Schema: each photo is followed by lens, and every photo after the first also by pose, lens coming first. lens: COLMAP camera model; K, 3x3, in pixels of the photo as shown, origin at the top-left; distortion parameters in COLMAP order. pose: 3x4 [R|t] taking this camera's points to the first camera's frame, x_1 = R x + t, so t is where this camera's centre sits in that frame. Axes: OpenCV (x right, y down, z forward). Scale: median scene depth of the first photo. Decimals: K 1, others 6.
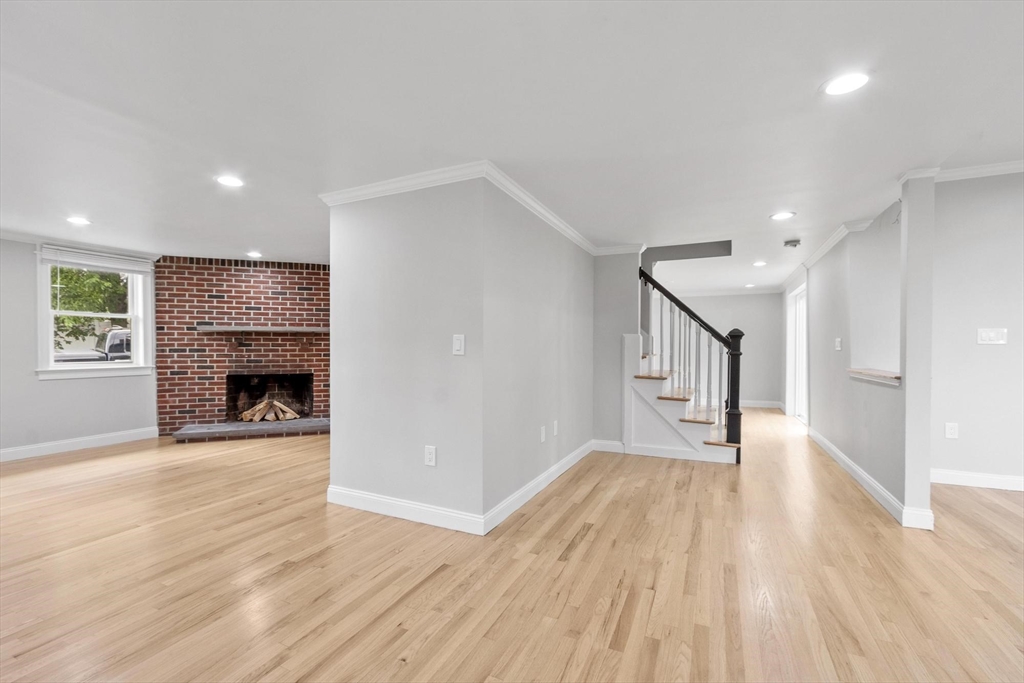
lens RADIAL K [[453.8, 0, 502.8], [0, 453.8, 348.9], [0, 0, 1]] dist [0.001321, 0.000349]
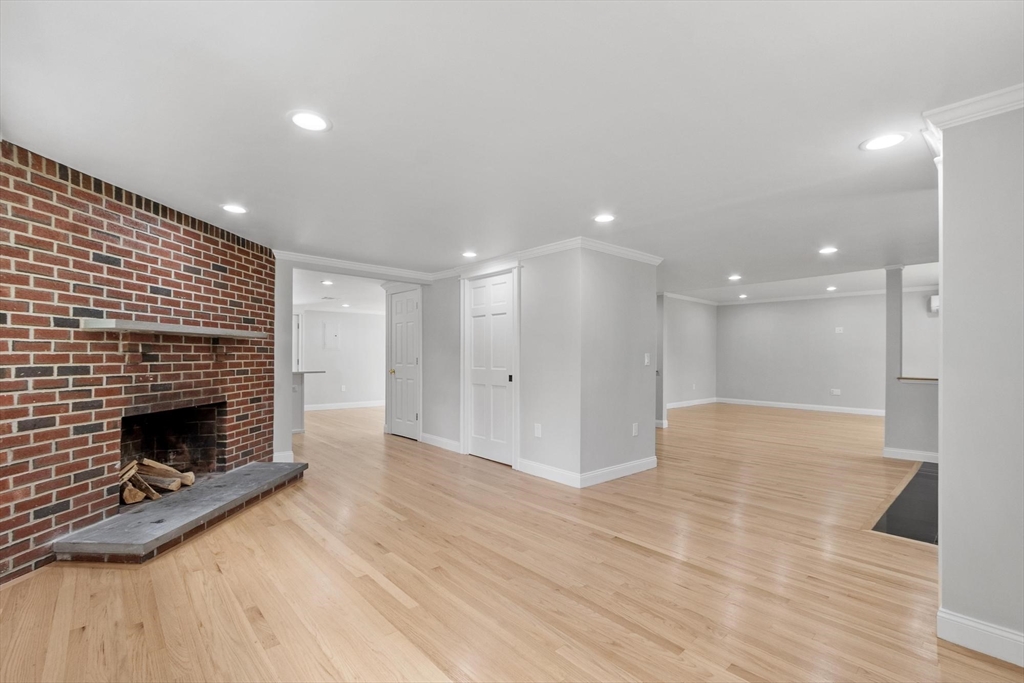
lens RADIAL K [[452.8, 0, 506.5], [0, 452.8, 353.3], [0, 0, 1]] dist [-0.000927, 0.000192]
pose [[0.381364, 0.003996, 0.924416, -0.920643], [0.003001, 0.999980, -0.005560, -0.010145], [-0.924420, 0.004895, 0.381345, 0.415519]]
